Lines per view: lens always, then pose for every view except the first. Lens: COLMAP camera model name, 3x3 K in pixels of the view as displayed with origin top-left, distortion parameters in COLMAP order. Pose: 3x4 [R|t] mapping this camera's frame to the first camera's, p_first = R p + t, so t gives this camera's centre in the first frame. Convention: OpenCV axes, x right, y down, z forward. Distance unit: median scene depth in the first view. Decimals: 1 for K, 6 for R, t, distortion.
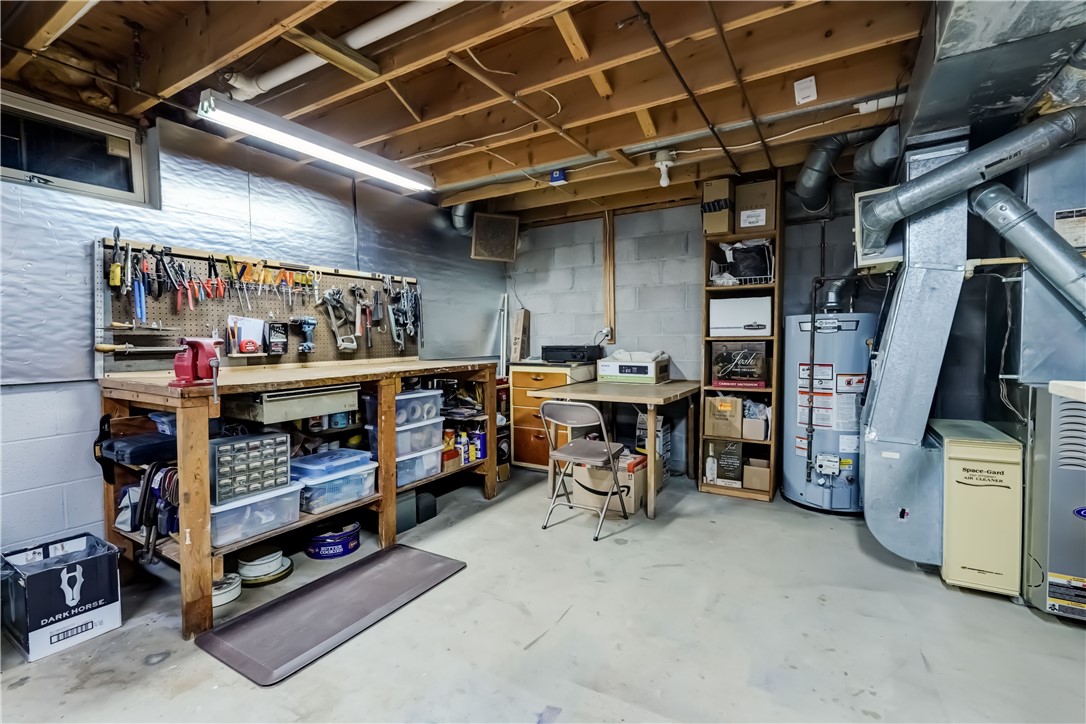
lens RADIAL K [[486.6, 0, 543.0], [0, 486.6, 362.0], [0, 0, 1]] dist [-0.000365, -0.000053]
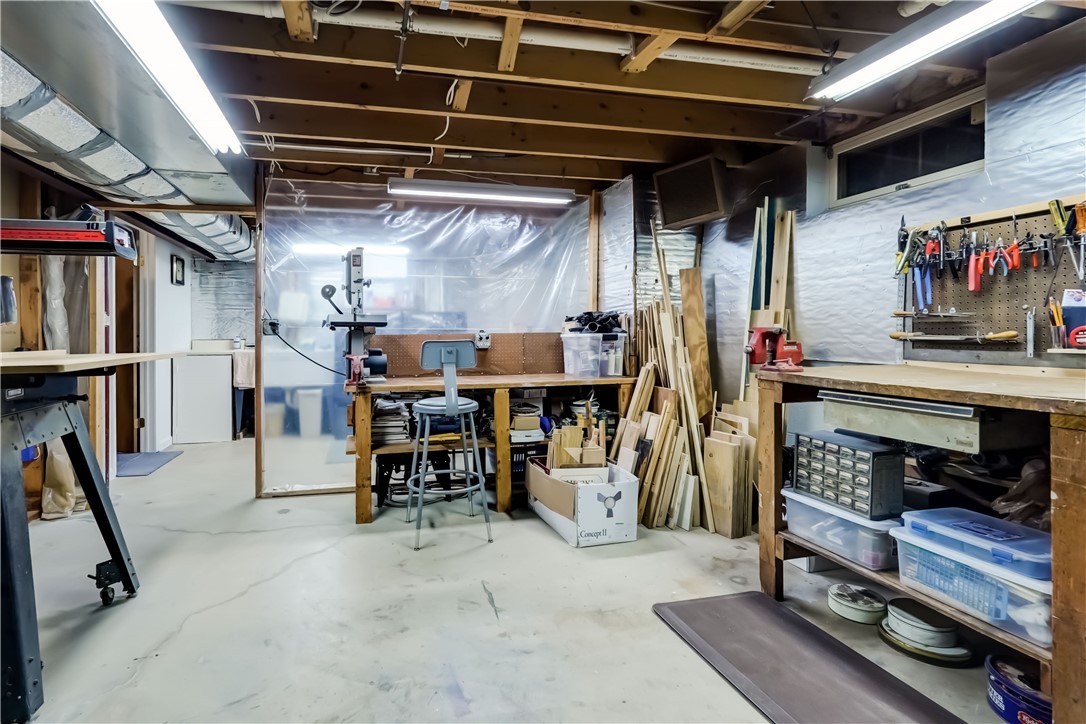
lens RADIAL K [[484.1, 0, 495.0], [0, 484.1, 326.7], [0, 0, 1]] dist [0.000374, 0.000033]
pose [[-0.681243, 0.003888, -0.732047, 0.457941], [-0.024469, 0.999306, 0.028077, -0.057914], [0.731648, 0.037040, -0.680676, 1.120129]]
